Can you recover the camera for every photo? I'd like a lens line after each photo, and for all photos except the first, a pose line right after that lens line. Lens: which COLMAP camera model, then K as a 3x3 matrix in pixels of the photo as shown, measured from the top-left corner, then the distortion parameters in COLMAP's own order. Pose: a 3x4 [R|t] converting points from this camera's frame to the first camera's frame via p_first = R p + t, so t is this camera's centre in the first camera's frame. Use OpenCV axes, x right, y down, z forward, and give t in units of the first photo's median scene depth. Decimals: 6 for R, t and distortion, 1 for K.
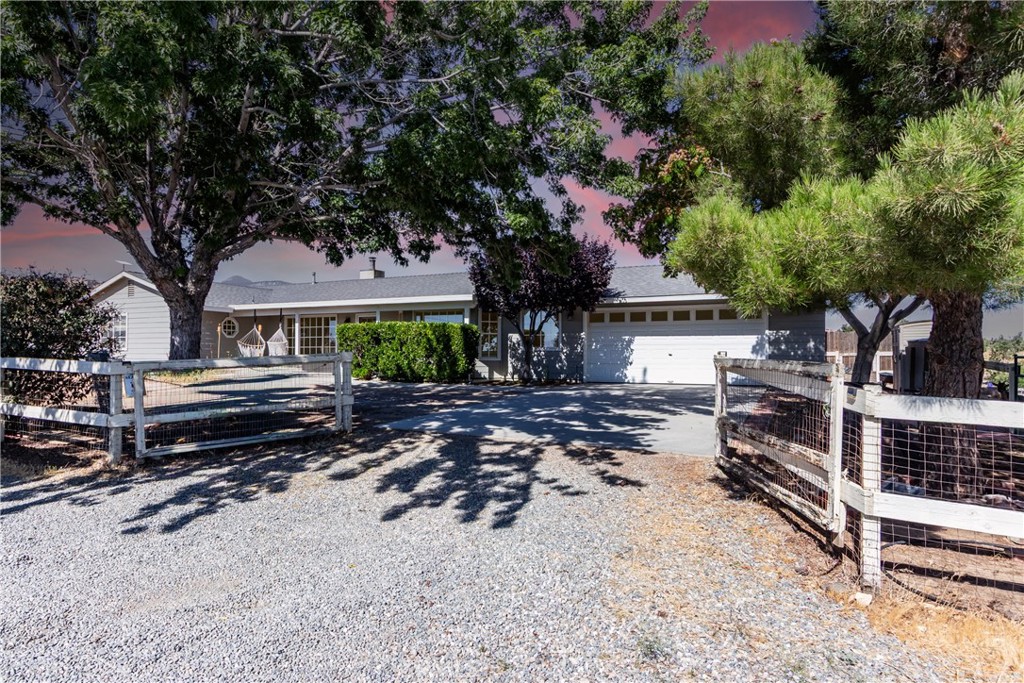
lens RADIAL K [[600.3, 0, 499.1], [0, 600.3, 339.6], [0, 0, 1]] dist [0.000840, 0.000218]
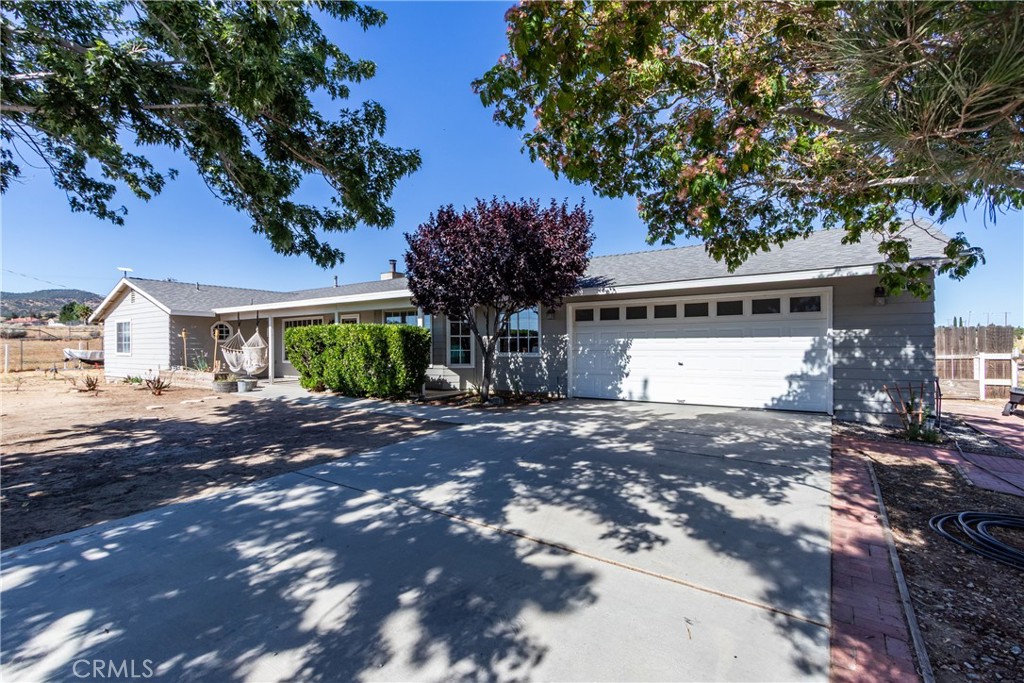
lens RADIAL K [[465.7, 0, 498.4], [0, 465.7, 344.8], [0, 0, 1]] dist [0.008697, -0.001482]
pose [[0.988741, -0.009703, -0.149324, 0.146488], [0.013403, 0.999627, 0.023791, -0.013583], [0.149037, -0.025525, 0.988502, 0.394224]]
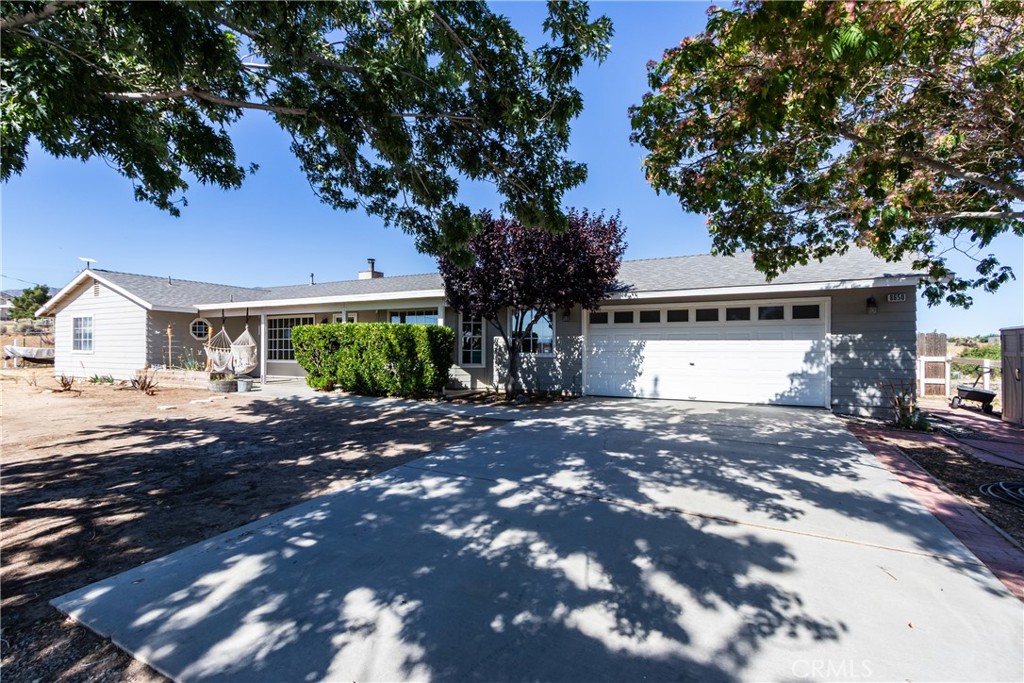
lens RADIAL K [[463.8, 0, 499.0], [0, 463.8, 344.5], [0, 0, 1]] dist [0.006227, -0.001253]
pose [[0.999702, -0.000945, -0.024411, 0.042580], [0.001442, 0.999791, 0.020370, -0.012756], [0.024386, -0.020399, 0.999494, 0.364917]]
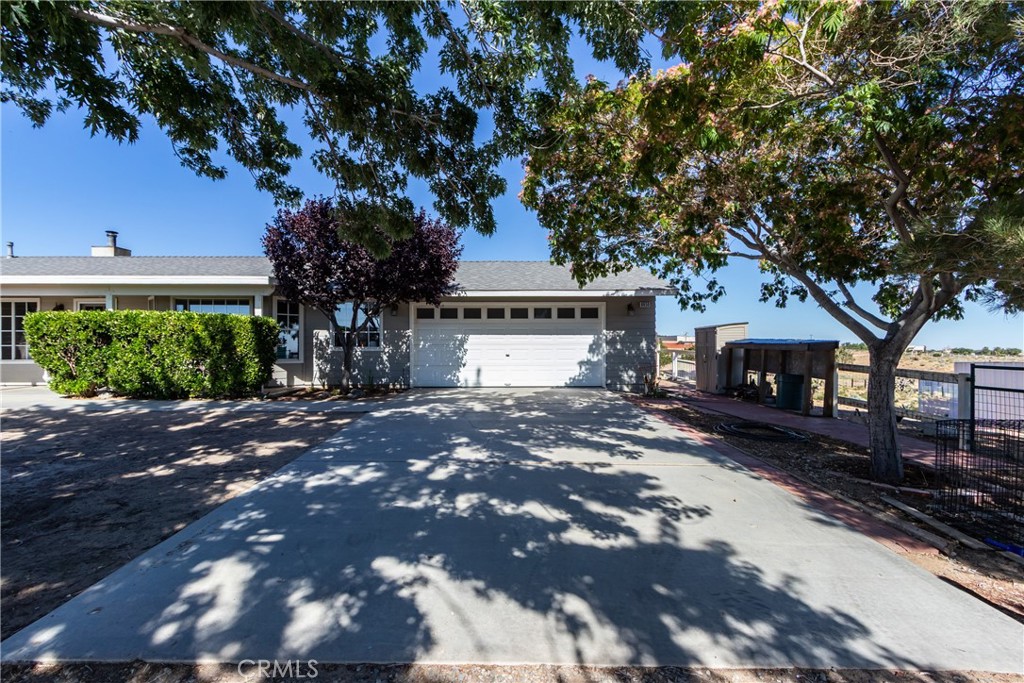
lens RADIAL K [[463.8, 0, 499.0], [0, 463.8, 344.5], [0, 0, 1]] dist [0.006227, -0.001253]
pose [[0.894766, -0.002798, 0.446527, -0.044354], [-0.008275, 0.999705, 0.022846, -0.006990], [-0.446459, -0.024137, 0.894478, 0.354076]]
